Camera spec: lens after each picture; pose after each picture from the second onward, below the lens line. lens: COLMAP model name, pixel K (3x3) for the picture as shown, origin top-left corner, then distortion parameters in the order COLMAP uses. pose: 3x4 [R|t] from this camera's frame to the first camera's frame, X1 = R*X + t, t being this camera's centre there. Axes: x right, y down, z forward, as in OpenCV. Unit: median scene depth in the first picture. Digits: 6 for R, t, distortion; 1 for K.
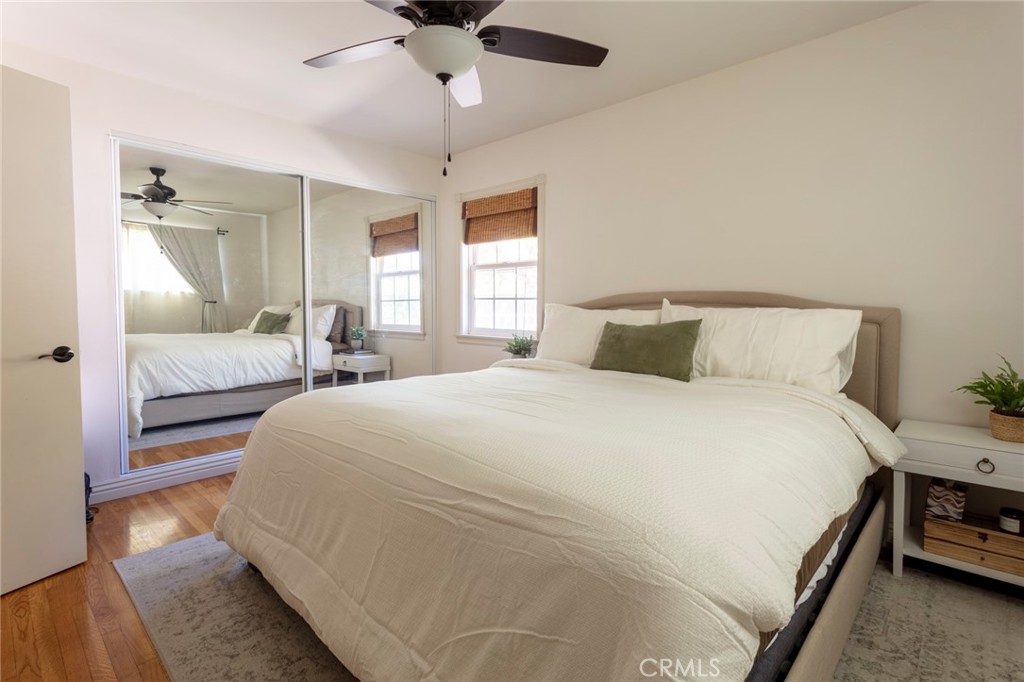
lens RADIAL K [[490.5, 0, 508.1], [0, 490.5, 324.8], [0, 0, 1]] dist [0.003427, 0.001137]
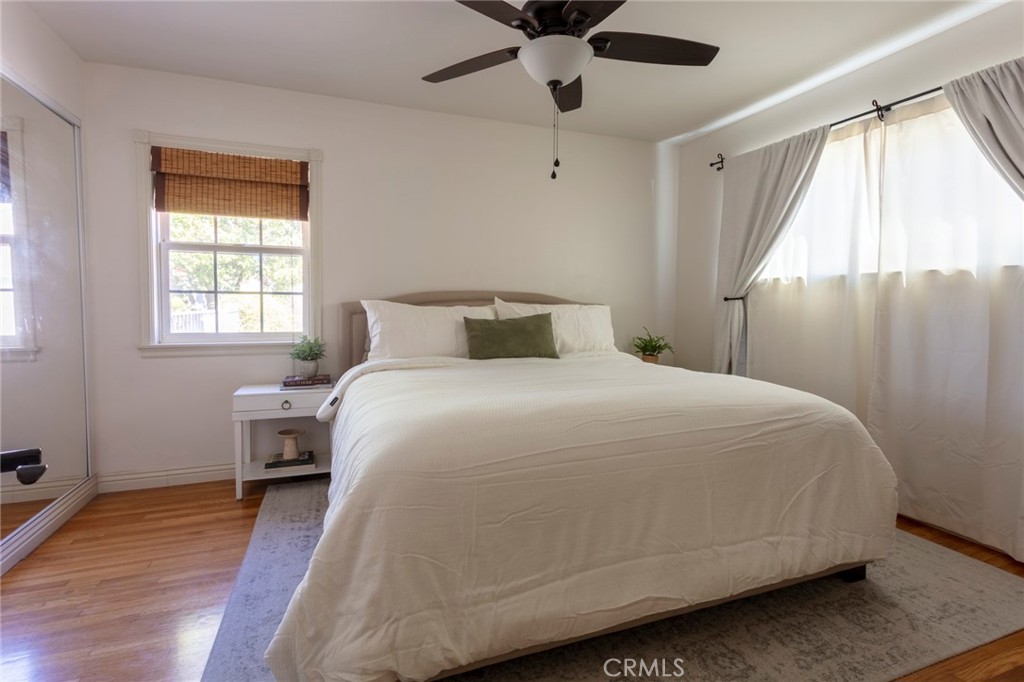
lens RADIAL K [[490.5, 0, 508.1], [0, 490.5, 324.8], [0, 0, 1]] dist [0.003427, 0.001137]
pose [[0.438373, -0.039236, 0.897936, -0.557770], [0.031258, 0.999108, 0.028397, -0.012784], [-0.898249, 0.015619, 0.439208, 0.314665]]
